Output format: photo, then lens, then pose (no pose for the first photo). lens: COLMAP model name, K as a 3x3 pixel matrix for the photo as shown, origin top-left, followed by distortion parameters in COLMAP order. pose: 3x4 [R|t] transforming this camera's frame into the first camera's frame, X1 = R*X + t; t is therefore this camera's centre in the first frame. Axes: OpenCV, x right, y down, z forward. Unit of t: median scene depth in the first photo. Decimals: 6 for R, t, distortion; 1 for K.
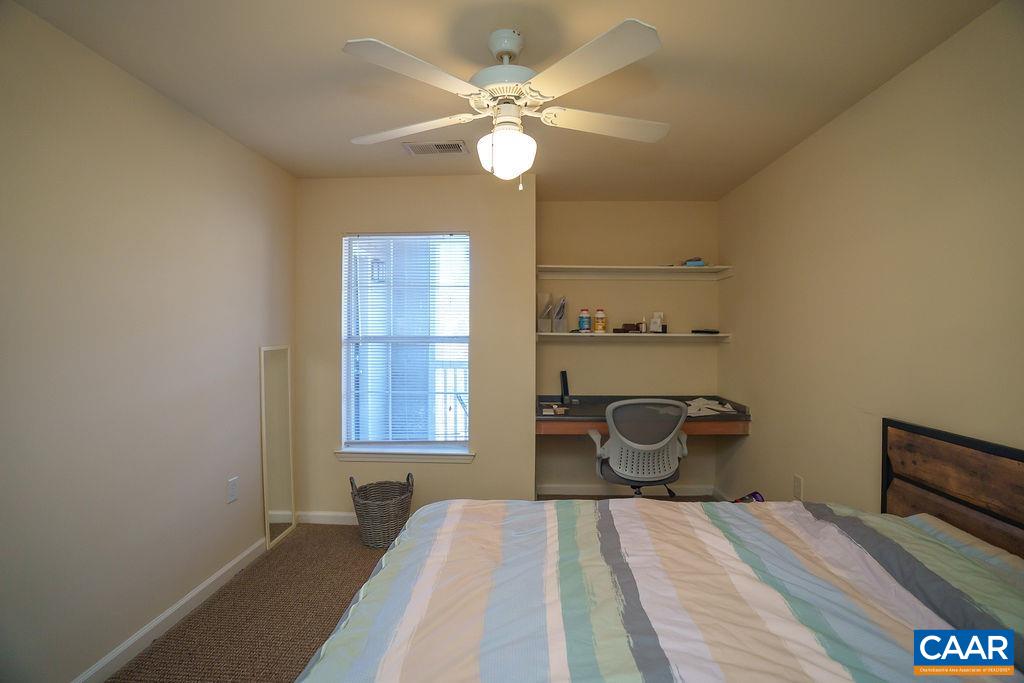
lens RADIAL K [[475.5, 0, 512.7], [0, 475.5, 349.5], [0, 0, 1]] dist [-0.077465, 0.028047]
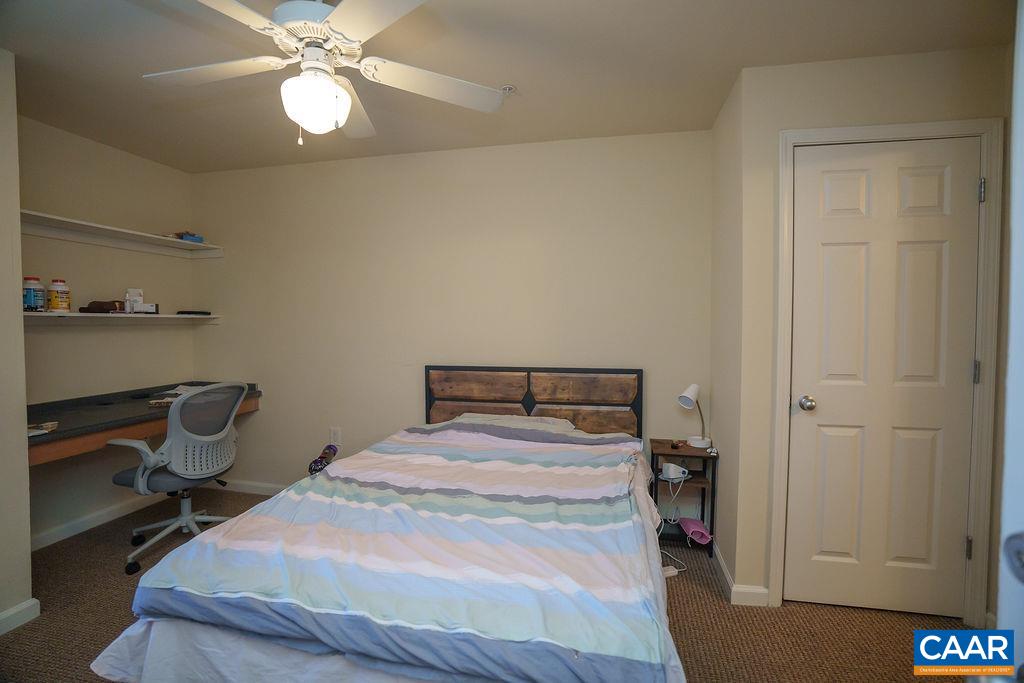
lens RADIAL K [[471.5, 0, 514.6], [0, 471.5, 335.7], [0, 0, 1]] dist [-0.075738, 0.028243]
pose [[0.160485, -0.032312, 0.986509, -0.490107], [0.036092, 0.998988, 0.026849, 0.008471], [-0.986378, 0.031297, 0.161489, 0.277929]]
